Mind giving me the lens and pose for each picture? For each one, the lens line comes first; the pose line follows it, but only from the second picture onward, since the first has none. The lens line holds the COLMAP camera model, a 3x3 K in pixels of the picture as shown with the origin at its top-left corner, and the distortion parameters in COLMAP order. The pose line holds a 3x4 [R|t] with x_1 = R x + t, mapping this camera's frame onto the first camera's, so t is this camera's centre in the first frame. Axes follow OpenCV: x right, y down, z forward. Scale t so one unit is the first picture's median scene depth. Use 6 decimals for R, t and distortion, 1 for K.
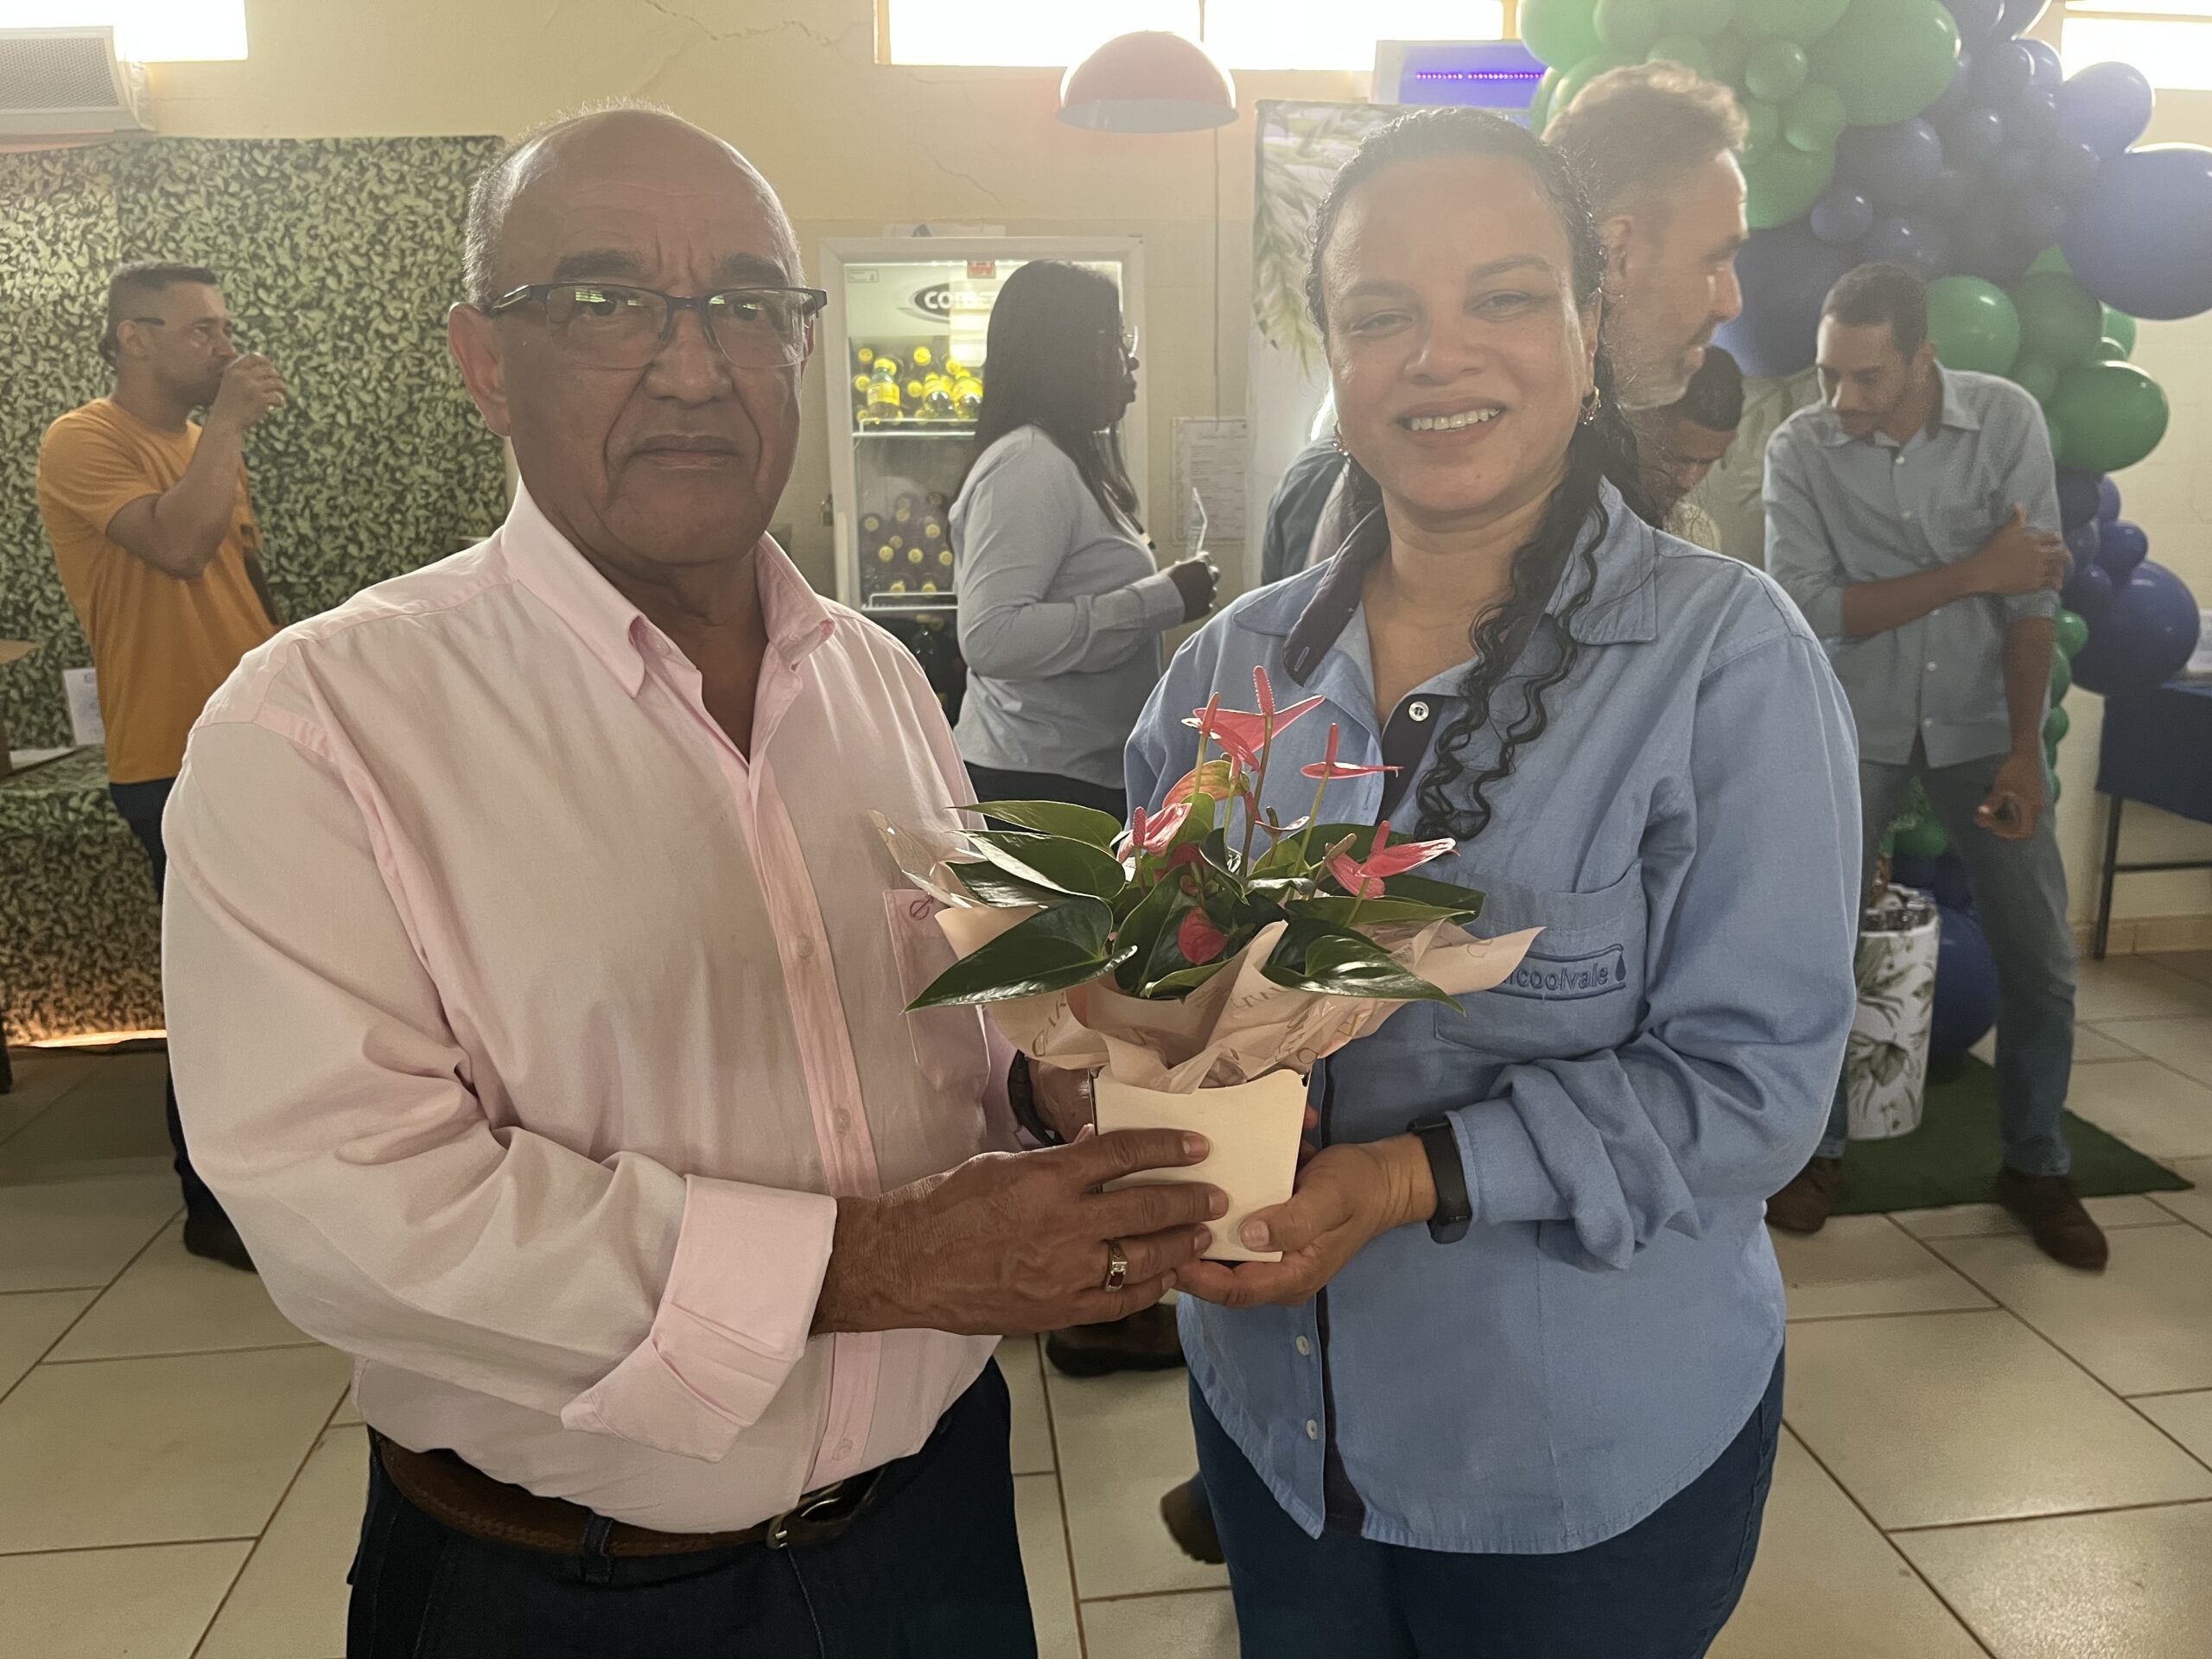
lens RADIAL K [[1683.6, 0, 1115.8], [0, 1683.6, 811.2], [0, 0, 1]] dist [0.069295, -0.107286]
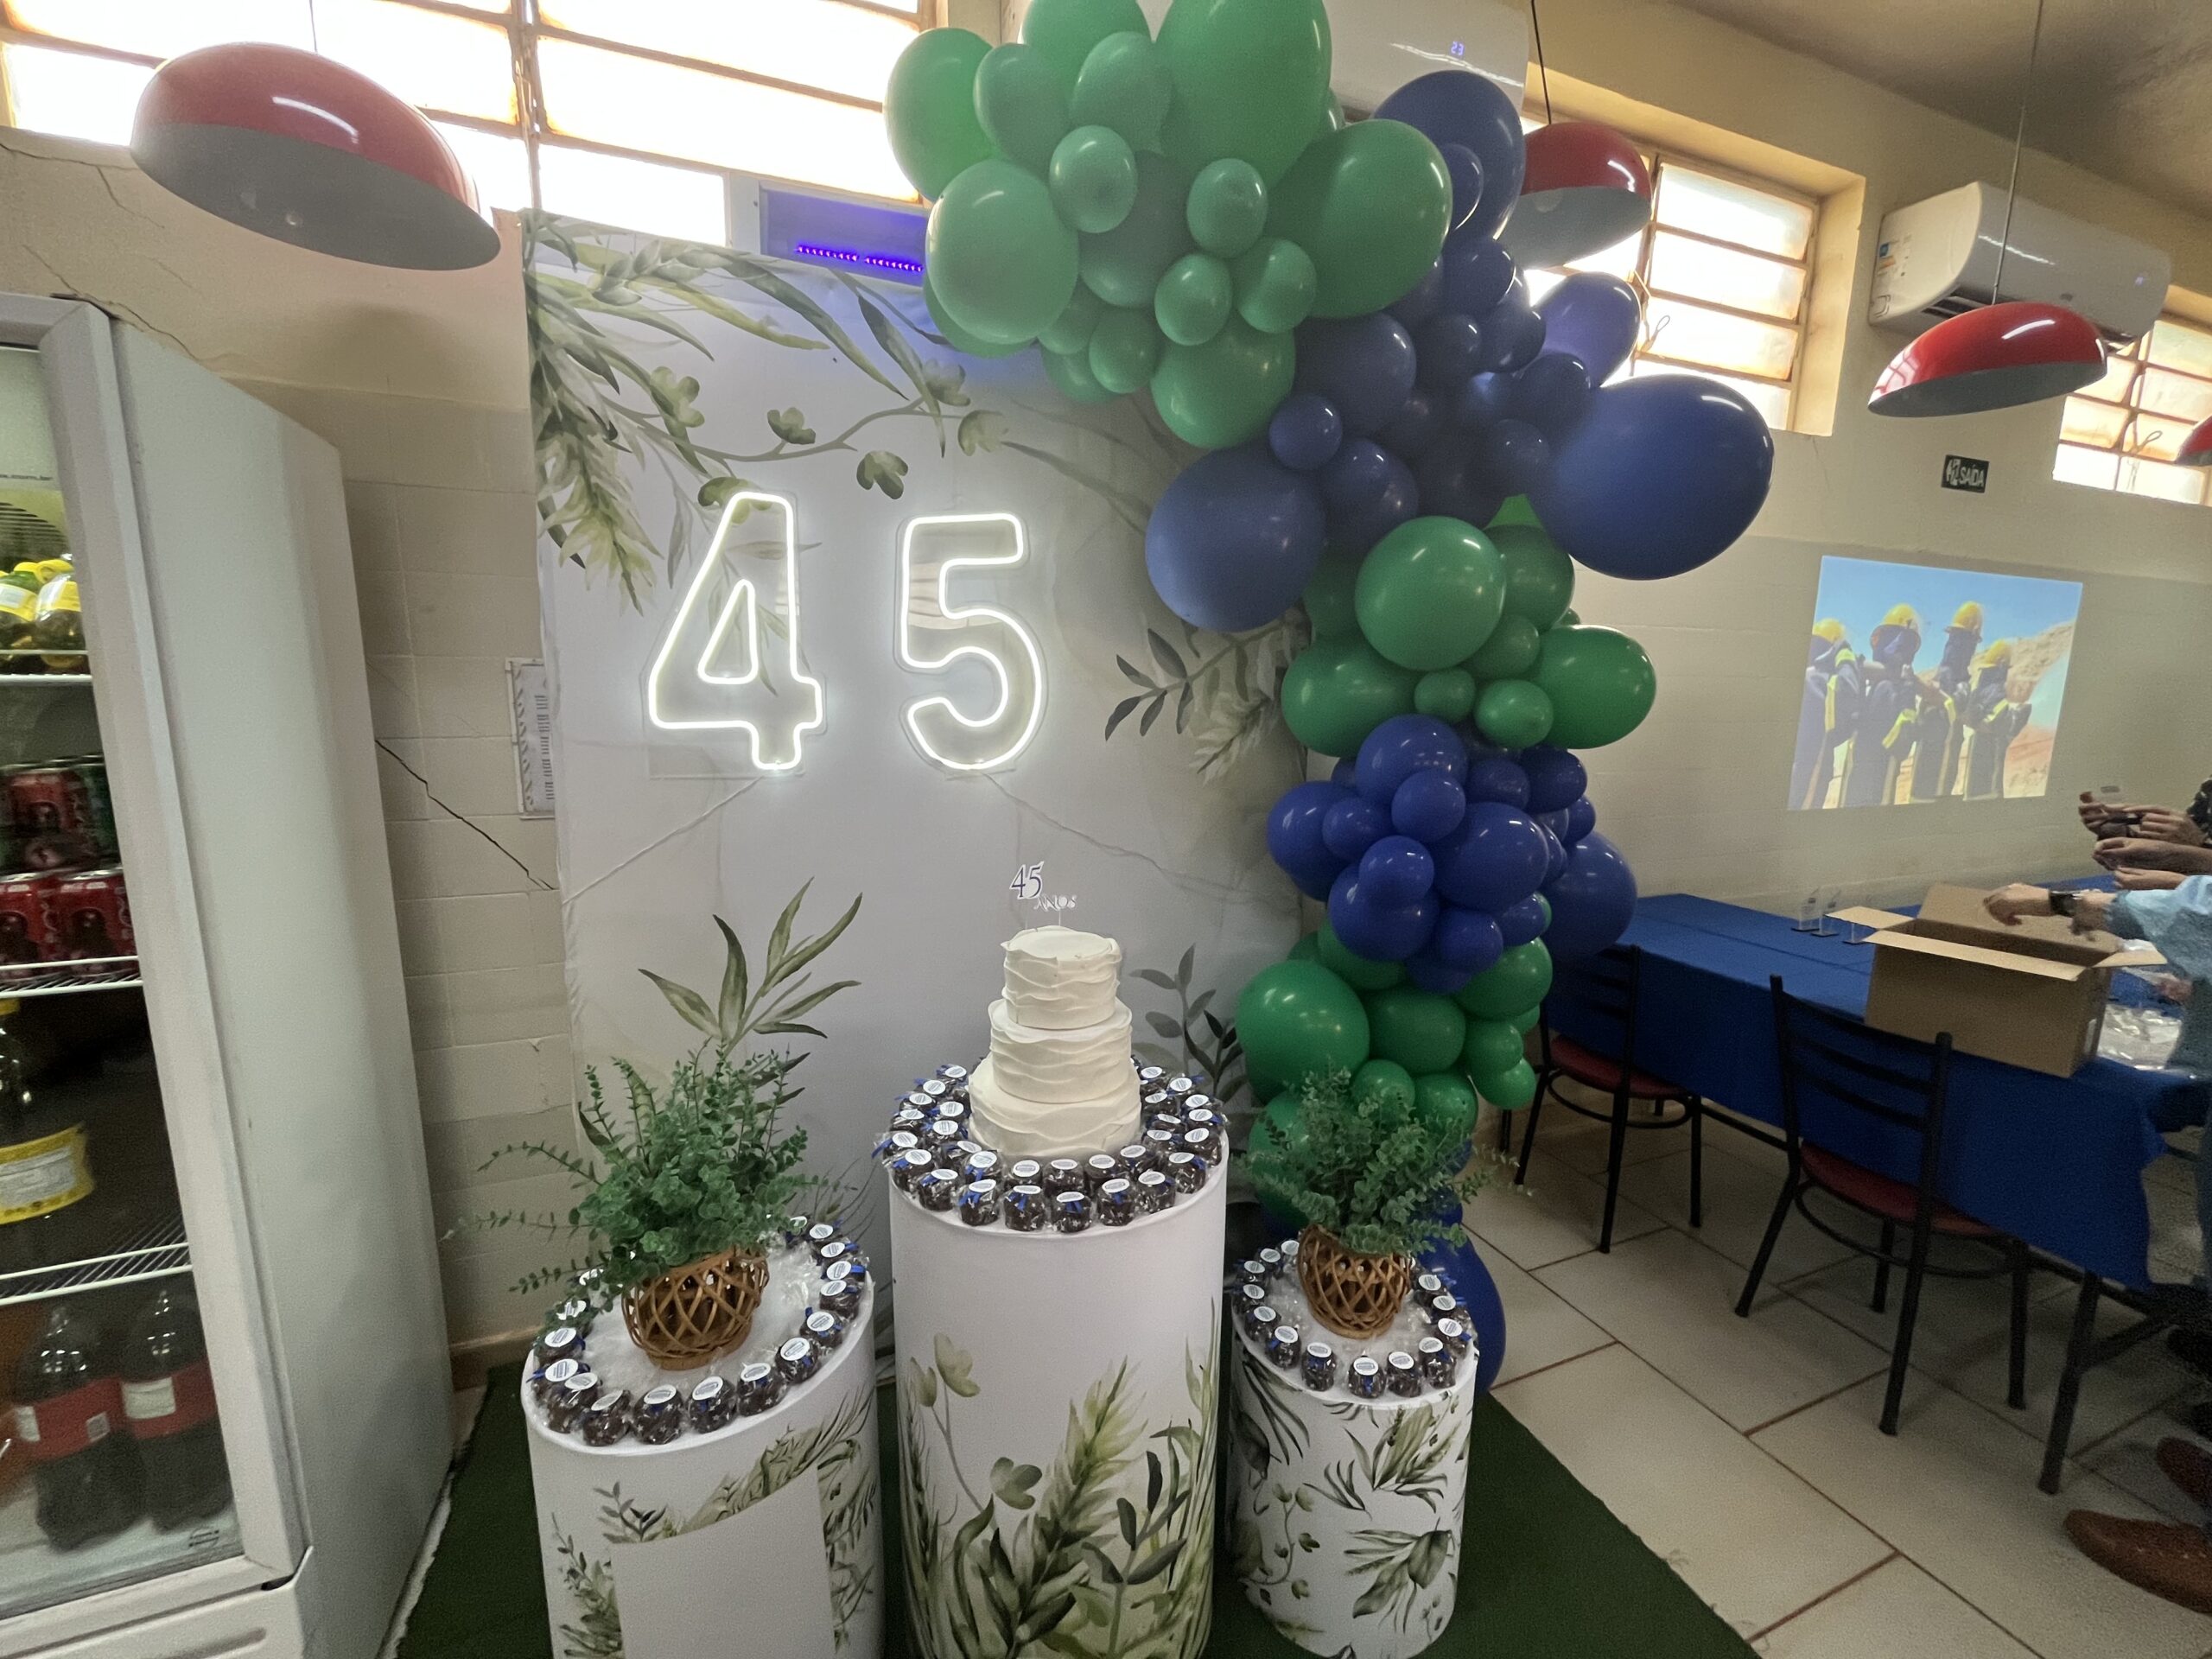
lens RADIAL K [[899.7, 0, 1106.0], [0, 899.7, 829.5], [0, 0, 1]] dist [-0.001156, -0.000125]
pose [[0.963506, -0.027287, 0.266293, 0.206295], [0.039831, 0.998331, -0.041818, -0.141722], [-0.264707, 0.050898, 0.962985, 0.594780]]
